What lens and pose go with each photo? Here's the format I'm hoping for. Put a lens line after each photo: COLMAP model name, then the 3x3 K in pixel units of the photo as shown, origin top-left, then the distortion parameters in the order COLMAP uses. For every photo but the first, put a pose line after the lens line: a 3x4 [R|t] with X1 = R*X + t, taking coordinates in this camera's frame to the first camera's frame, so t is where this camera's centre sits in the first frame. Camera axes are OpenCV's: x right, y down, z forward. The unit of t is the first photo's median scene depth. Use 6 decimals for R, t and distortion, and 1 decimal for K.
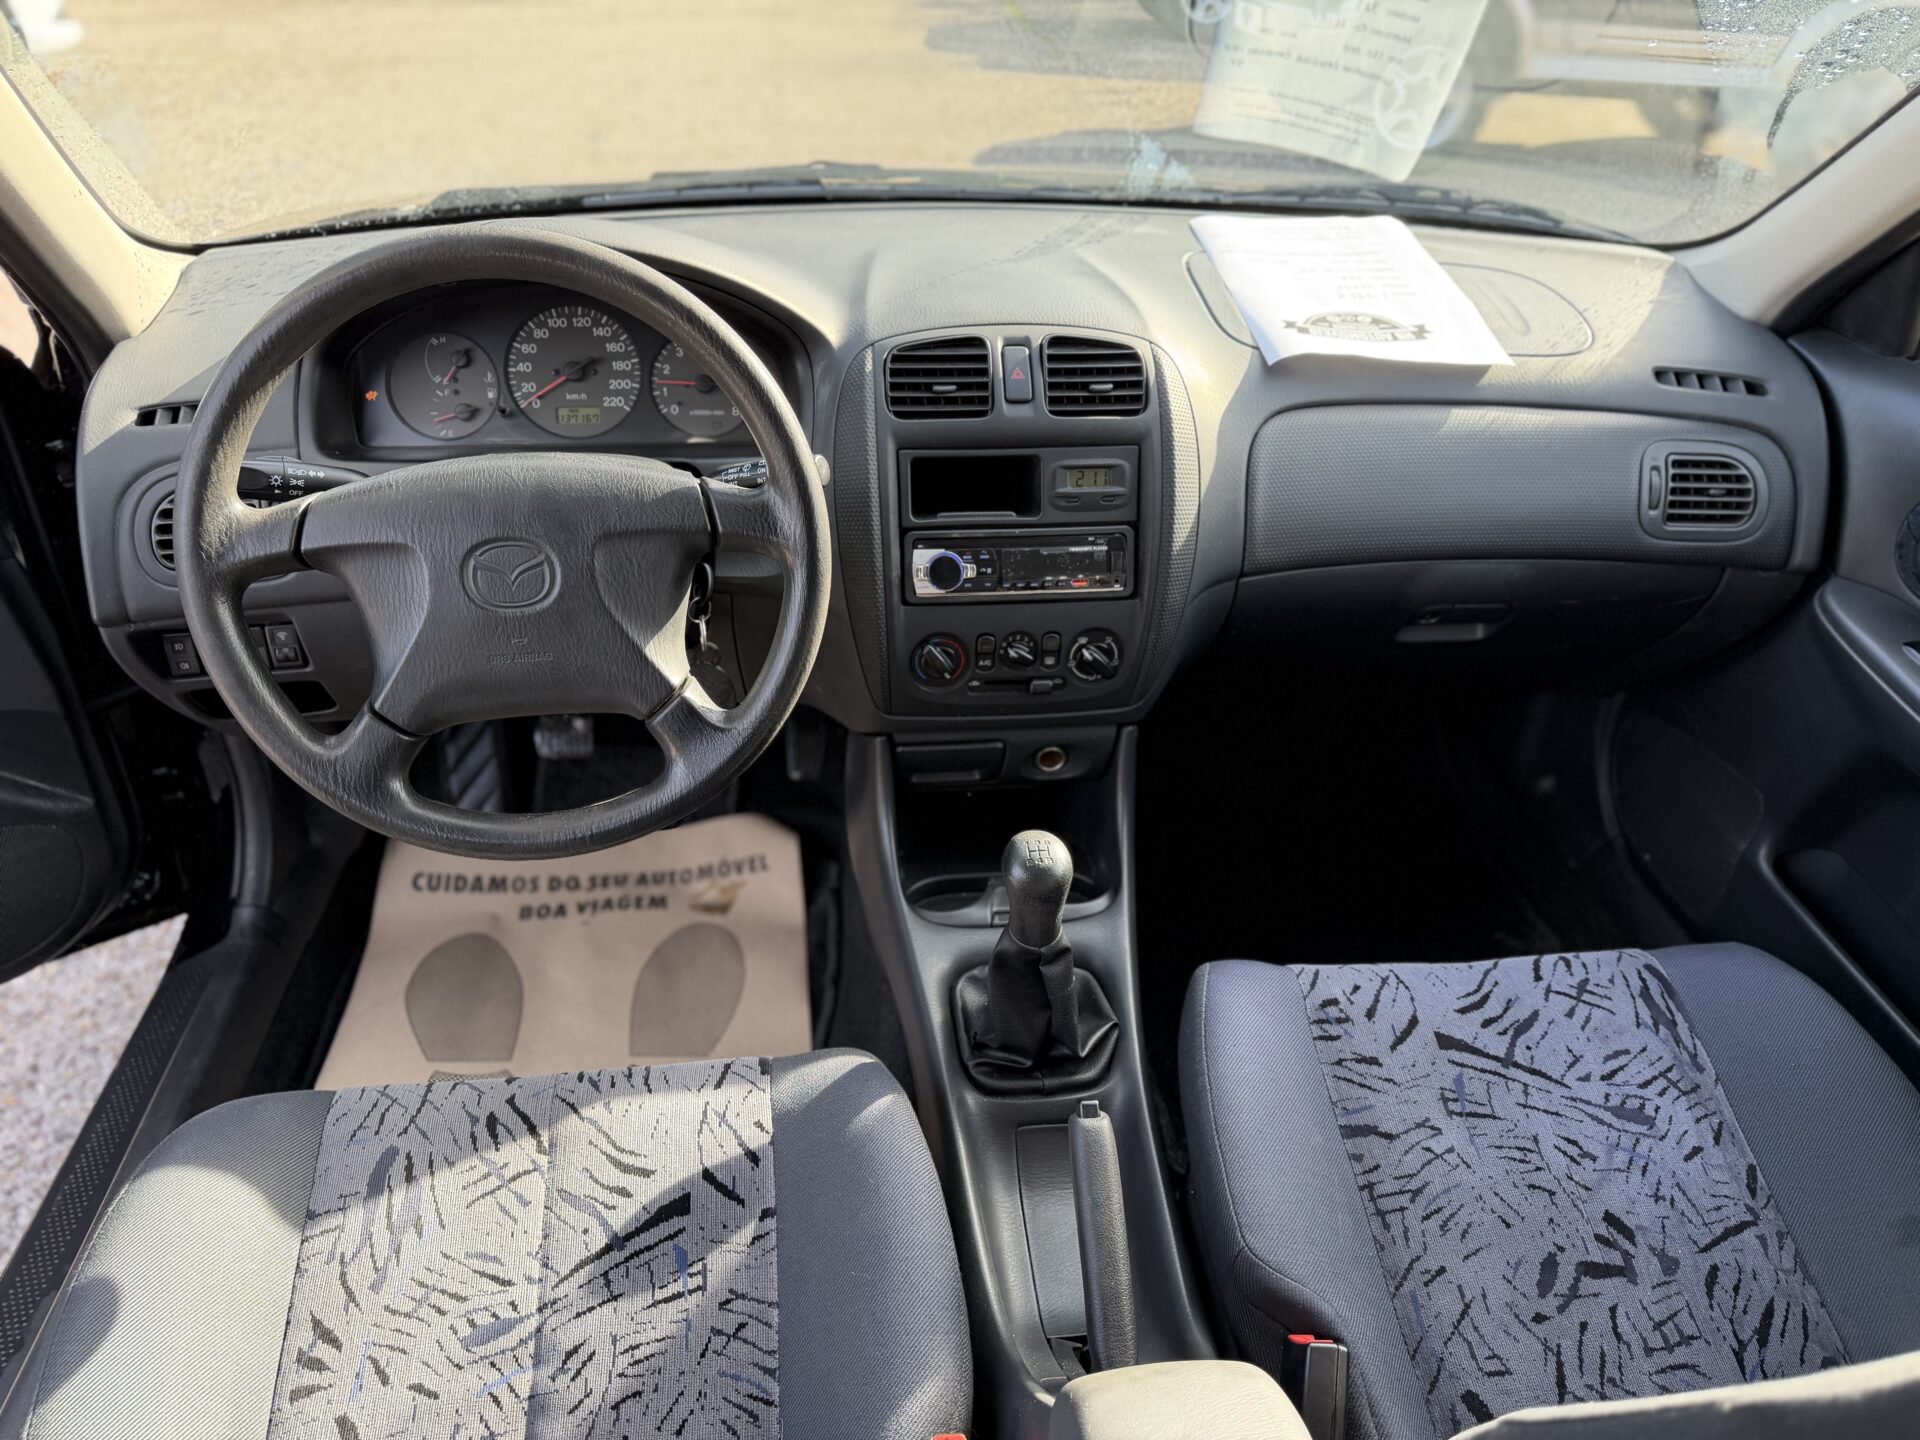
lens RADIAL K [[1501.3, 0, 961.8], [0, 1501.3, 719.6], [0, 0, 1]] dist [0.037041, 0.011679]
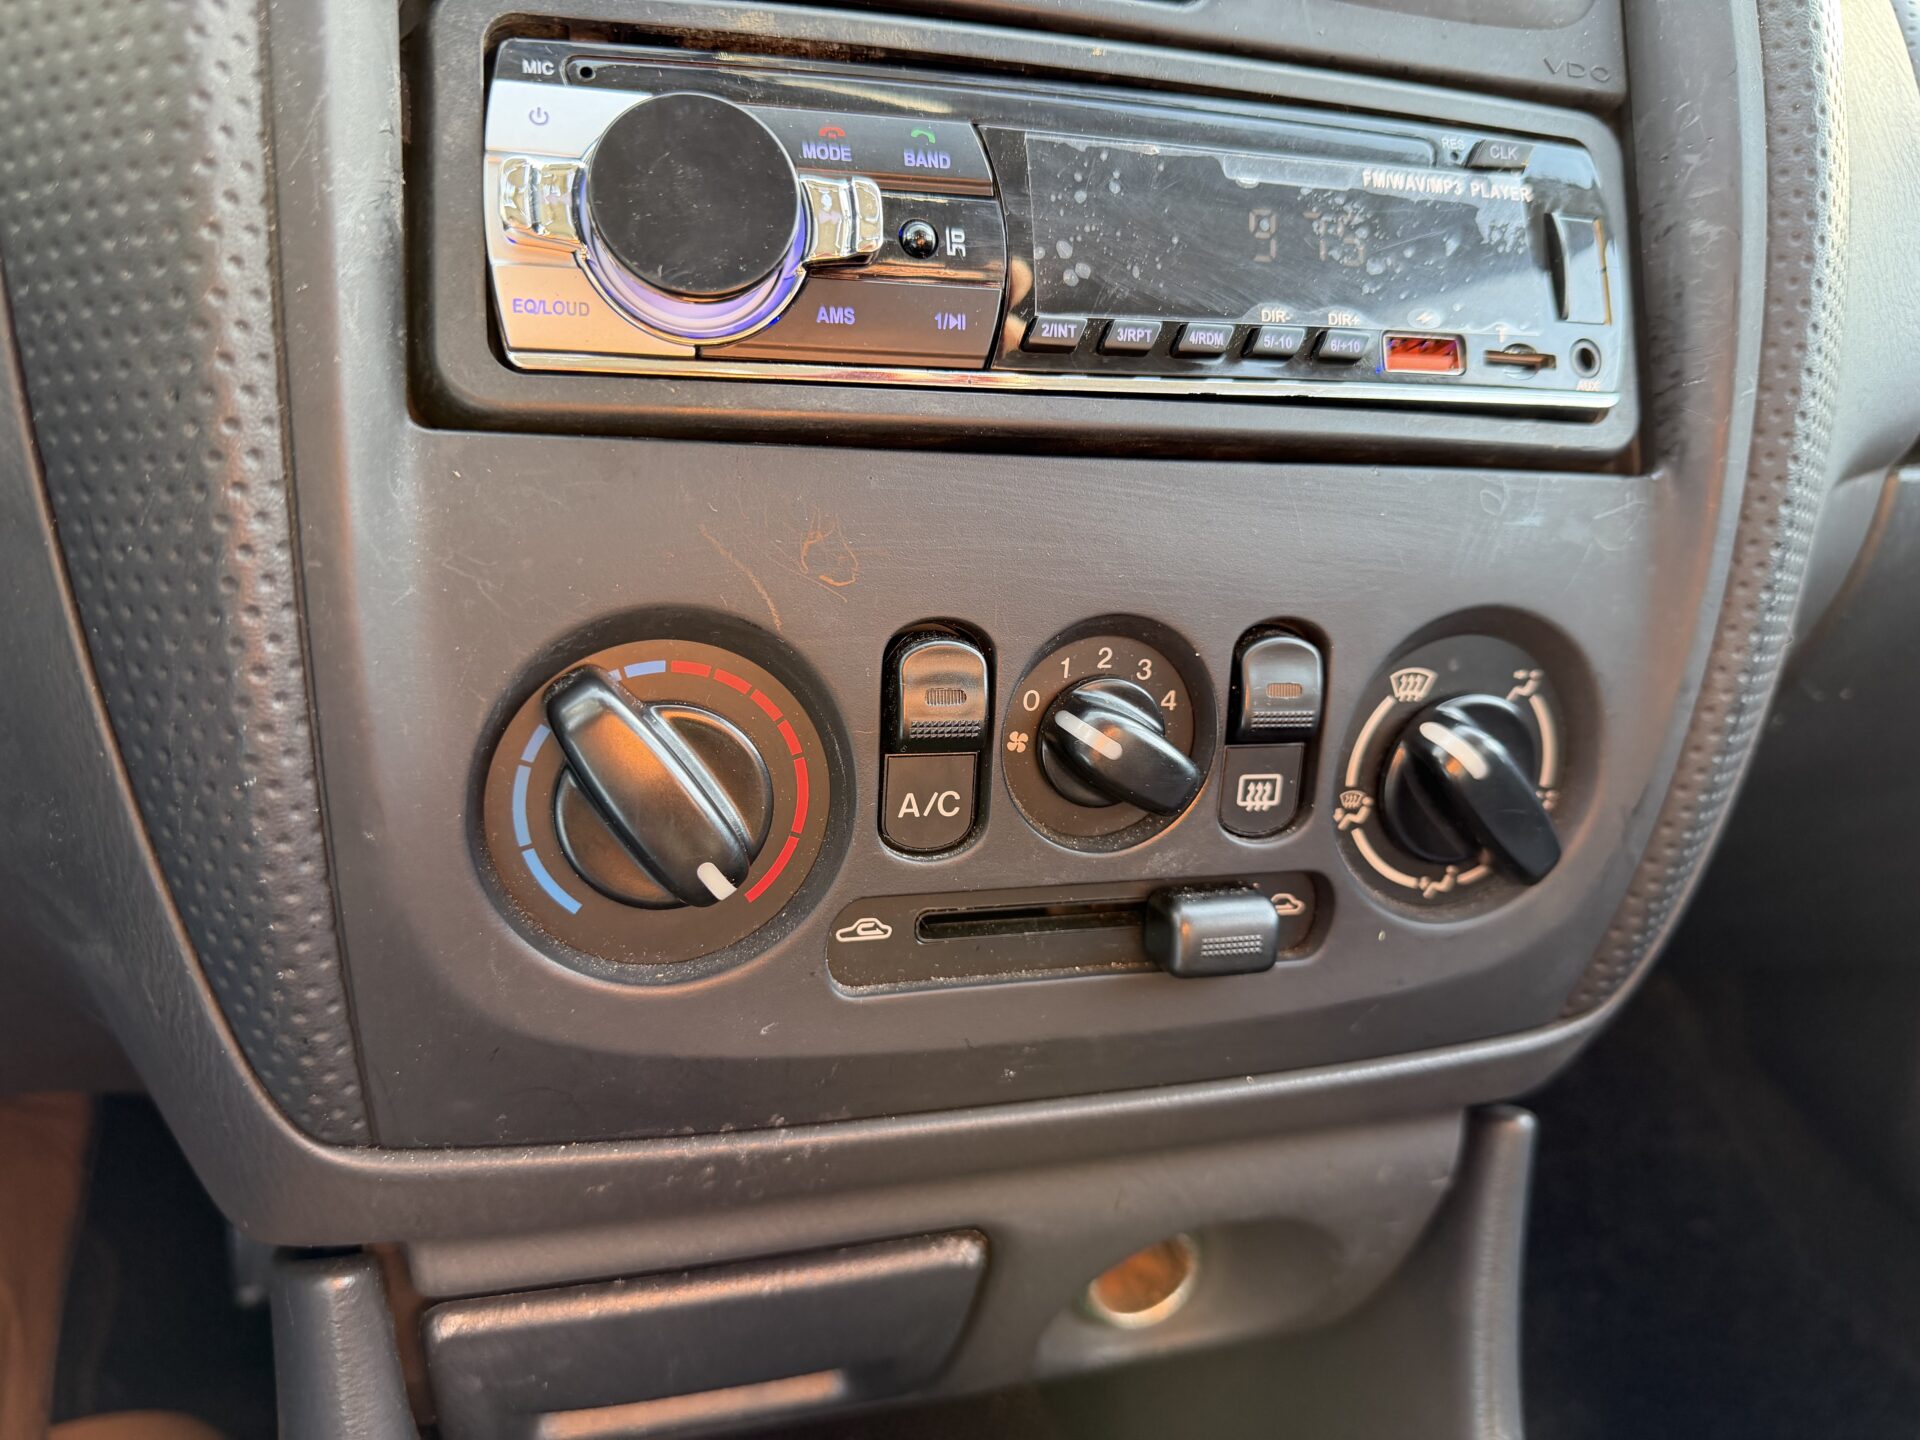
lens RADIAL K [[1501.3, 0, 955.2], [0, 1501.3, 726.7], [0, 0, 1]] dist [0.037041, 0.011679]
pose [[0.979906, -0.018963, 0.198556, -0.016255], [0.065007, 0.971479, -0.228041, -0.006543], [-0.188569, 0.236367, 0.953191, 0.827036]]
